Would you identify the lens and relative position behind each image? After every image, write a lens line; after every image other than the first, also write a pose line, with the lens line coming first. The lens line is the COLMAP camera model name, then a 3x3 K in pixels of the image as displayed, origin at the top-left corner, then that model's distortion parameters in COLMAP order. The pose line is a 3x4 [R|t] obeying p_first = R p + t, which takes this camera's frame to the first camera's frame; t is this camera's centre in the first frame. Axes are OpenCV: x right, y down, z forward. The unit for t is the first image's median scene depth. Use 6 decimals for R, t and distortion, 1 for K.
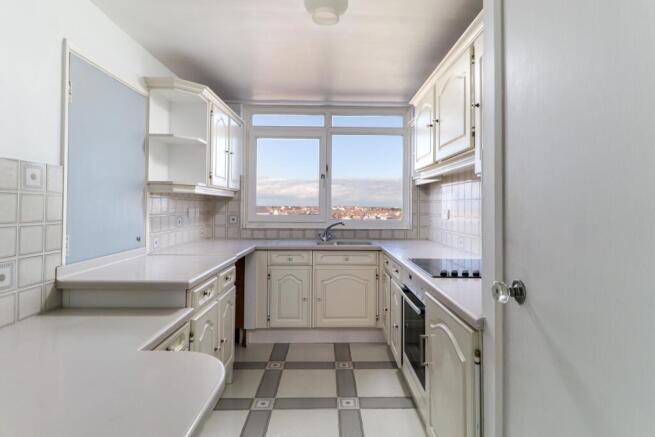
lens RADIAL K [[351.1, 0, 328.6], [0, 351.1, 198.8], [0, 0, 1]] dist [0.003769, 0.000968]
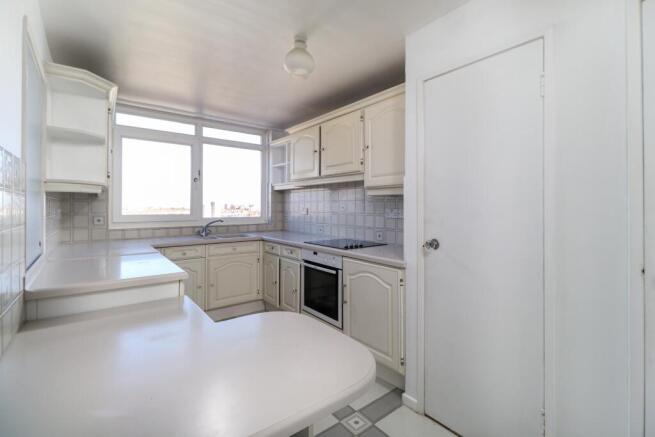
lens RADIAL K [[297.9, 0, 326.7], [0, 297.9, 206.0], [0, 0, 1]] dist [0.001120, -0.000165]
pose [[0.803885, -0.004637, 0.594767, -0.262886], [-0.007652, 0.999806, 0.018137, -0.000459], [-0.594736, -0.019131, 0.803694, -0.022406]]
